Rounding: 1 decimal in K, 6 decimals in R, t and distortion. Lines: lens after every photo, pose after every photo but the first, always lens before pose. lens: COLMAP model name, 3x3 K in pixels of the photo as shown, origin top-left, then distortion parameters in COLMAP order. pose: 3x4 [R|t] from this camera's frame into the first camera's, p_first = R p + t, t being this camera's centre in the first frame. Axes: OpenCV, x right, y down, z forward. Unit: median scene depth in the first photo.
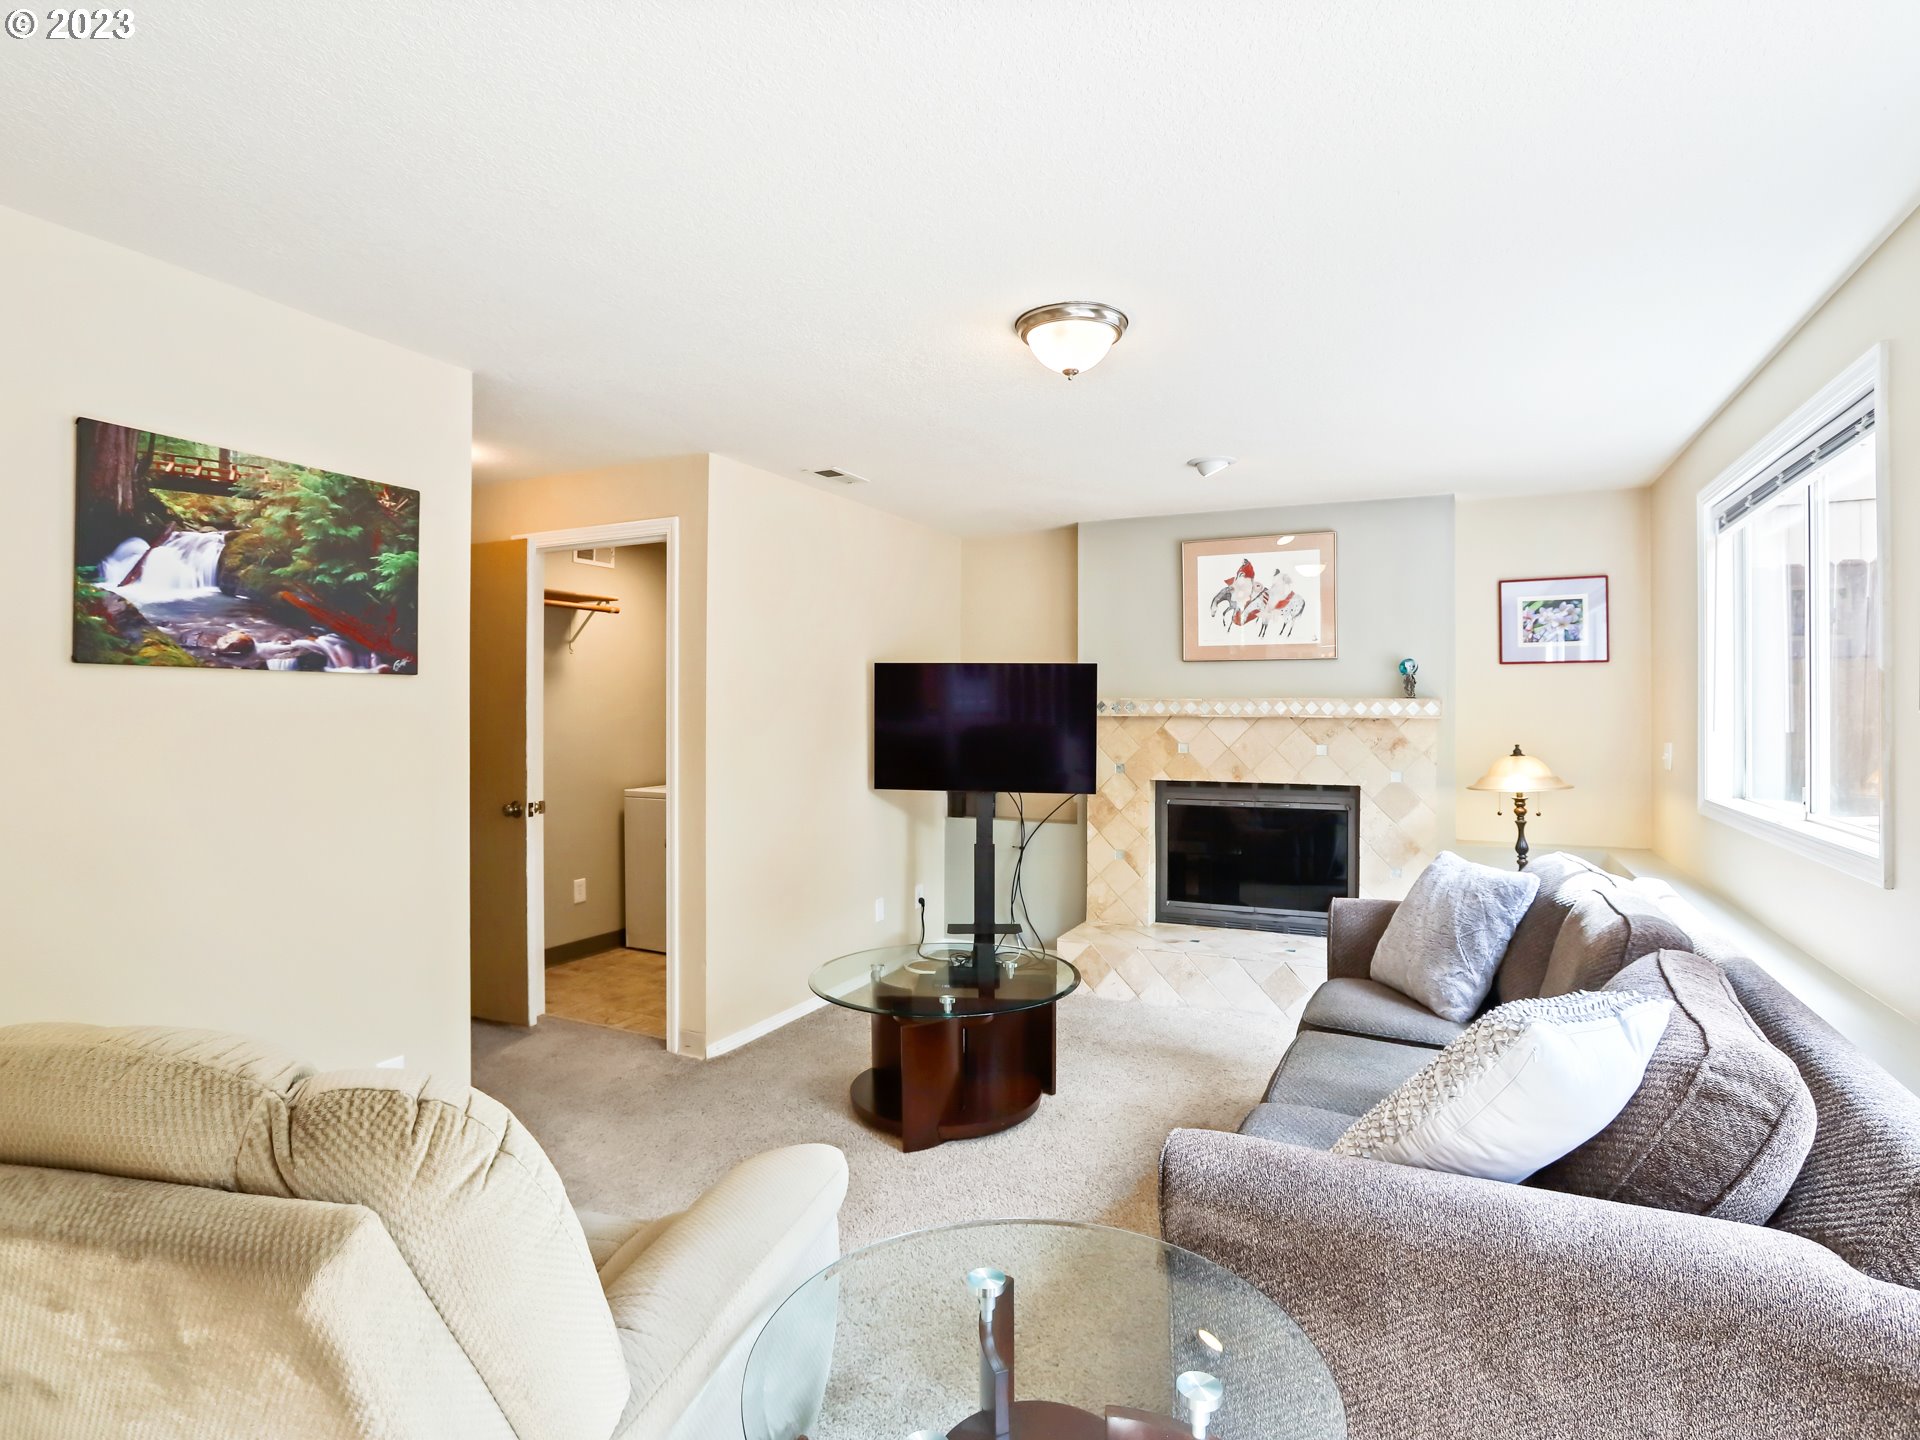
lens RADIAL K [[985.2, 0, 981.7], [0, 985.2, 699.7], [0, 0, 1]] dist [-0.071720, 0.048176]
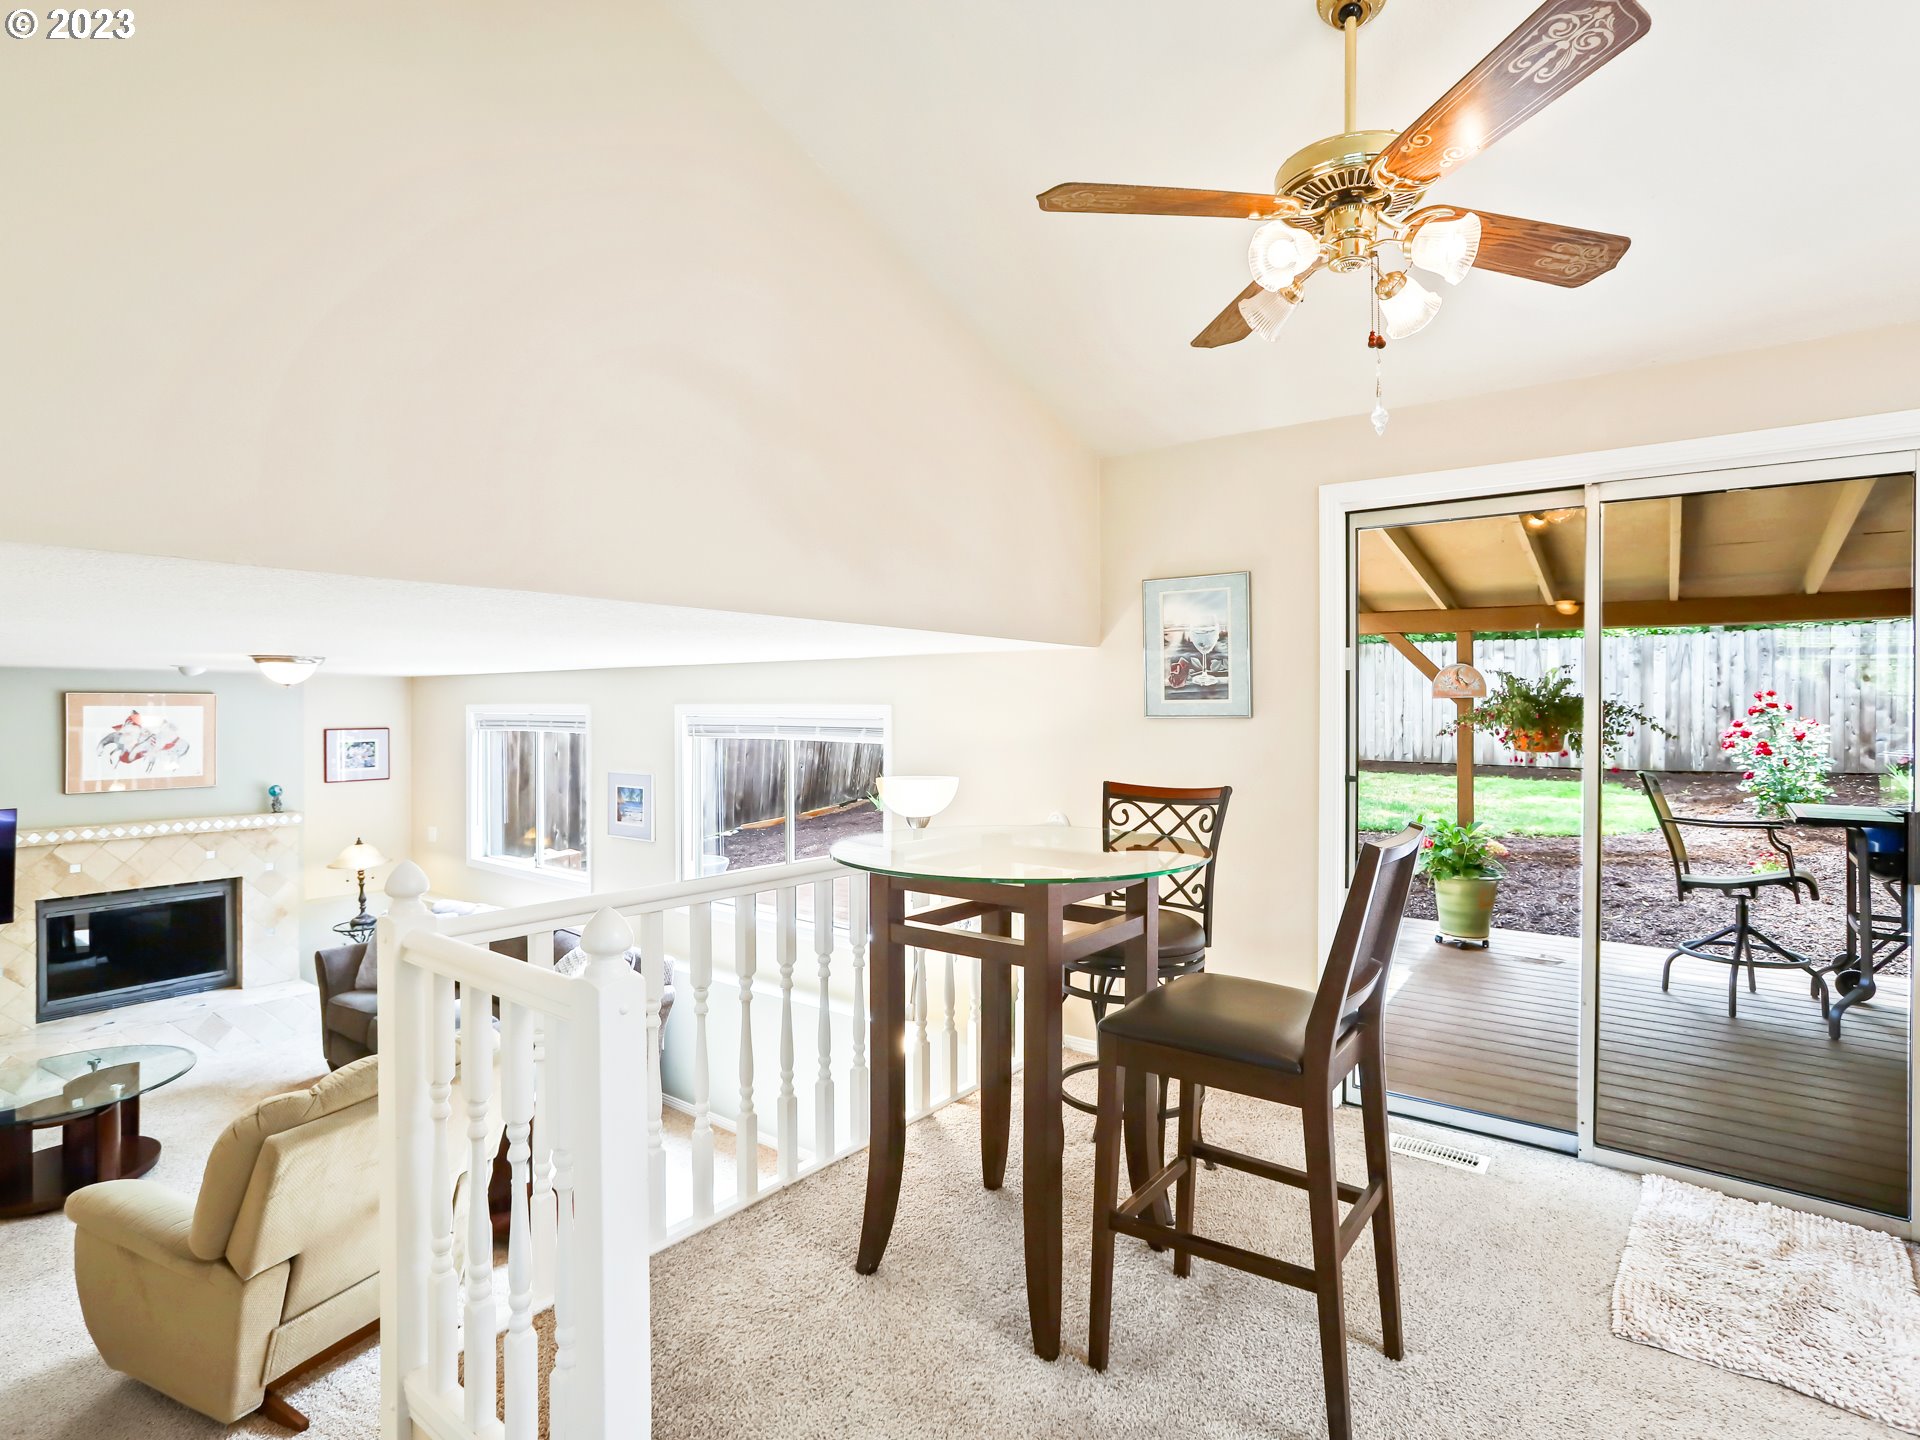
lens RADIAL K [[972.6, 0, 960.1], [0, 972.6, 705.3], [0, 0, 1]] dist [-0.048719, 0.025115]
pose [[0.204057, 0.003186, 0.978954, -0.740662], [-0.007306, 0.999972, -0.001731, -0.162303], [-0.978932, -0.006799, 0.204074, -0.300639]]
